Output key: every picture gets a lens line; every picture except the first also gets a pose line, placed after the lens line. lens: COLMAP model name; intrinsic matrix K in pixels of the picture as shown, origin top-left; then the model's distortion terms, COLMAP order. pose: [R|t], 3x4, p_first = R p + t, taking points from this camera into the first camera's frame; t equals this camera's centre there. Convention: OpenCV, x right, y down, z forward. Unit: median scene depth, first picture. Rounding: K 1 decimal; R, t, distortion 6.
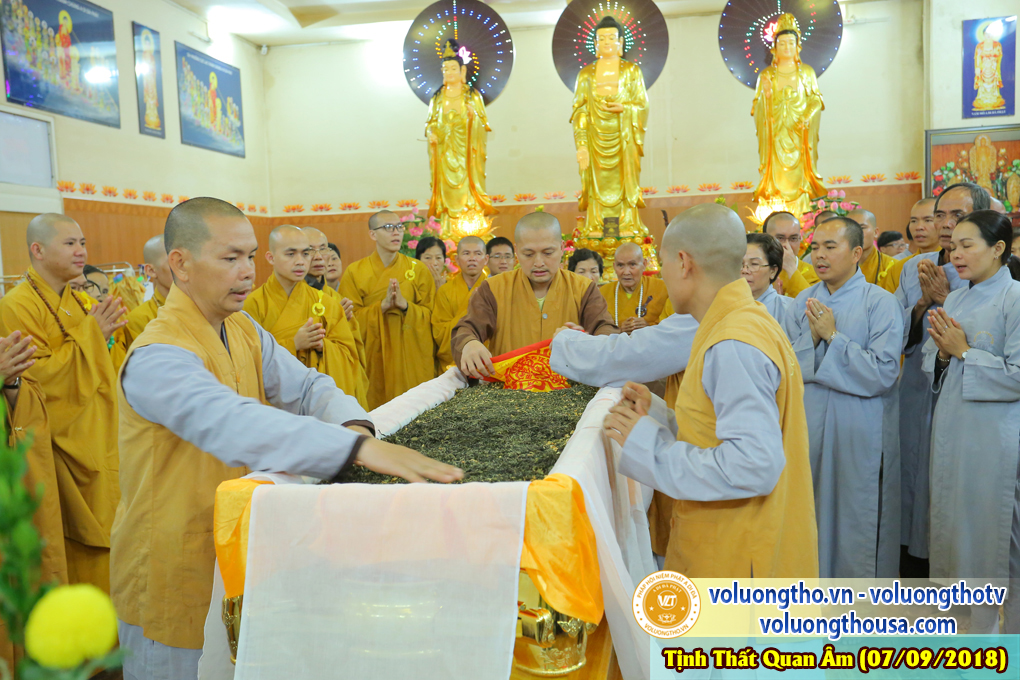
lens RADIAL K [[1055.4, 0, 505.1], [0, 1055.4, 336.6], [0, 0, 1]] dist [0.009040, 0.121084]
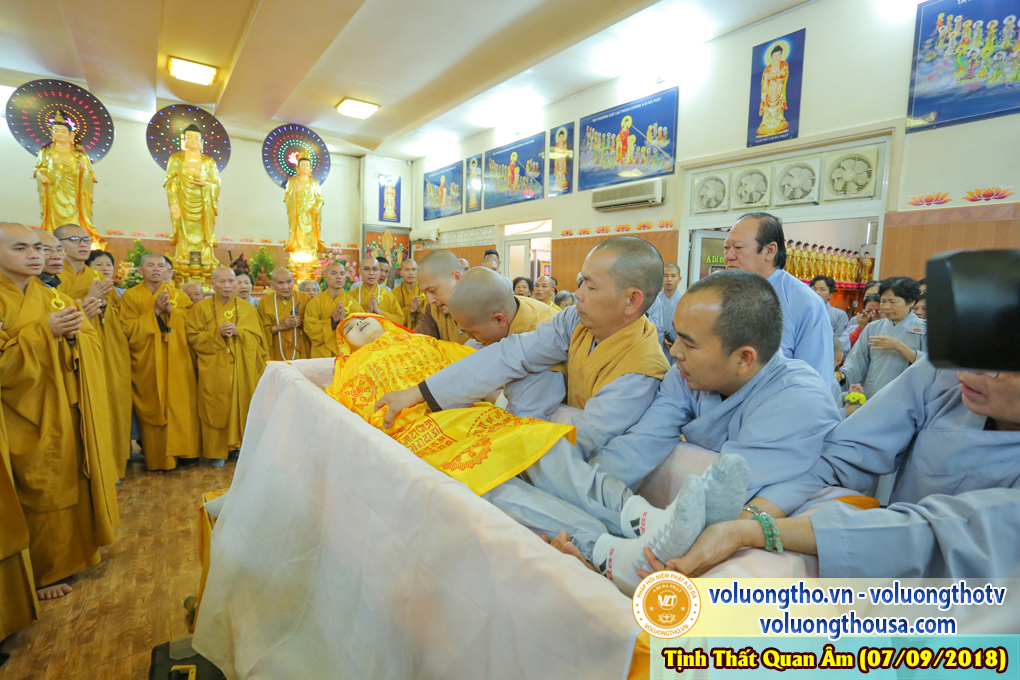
lens RADIAL K [[495.5, 0, 505.6], [0, 495.5, 339.5], [0, 0, 1]] dist [-0.071844, 0.029066]
pose [[0.705239, -0.020575, 0.708671, -0.087545], [-0.002997, 0.999483, 0.032001, -0.005147], [-0.708963, -0.024692, 0.704813, 0.155078]]
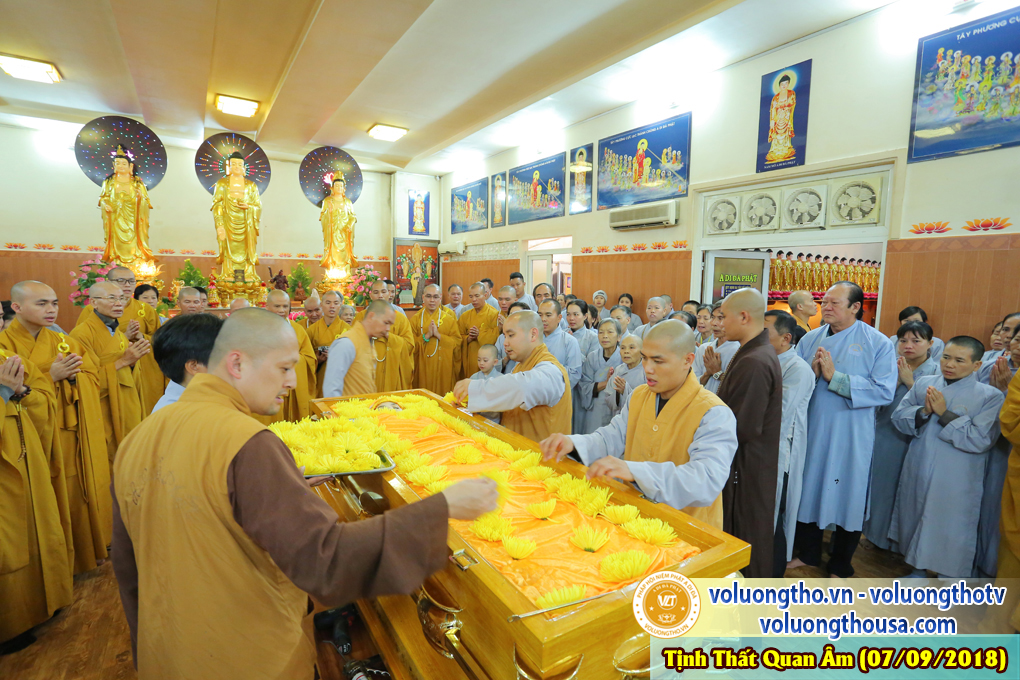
lens RADIAL K [[495.5, 0, 505.6], [0, 495.5, 339.5], [0, 0, 1]] dist [-0.071844, 0.029066]
pose [[0.748201, -0.020916, 0.663142, -0.100560], [-0.000858, 0.999472, 0.032493, -0.025719], [-0.663471, -0.024881, 0.747788, 0.123413]]
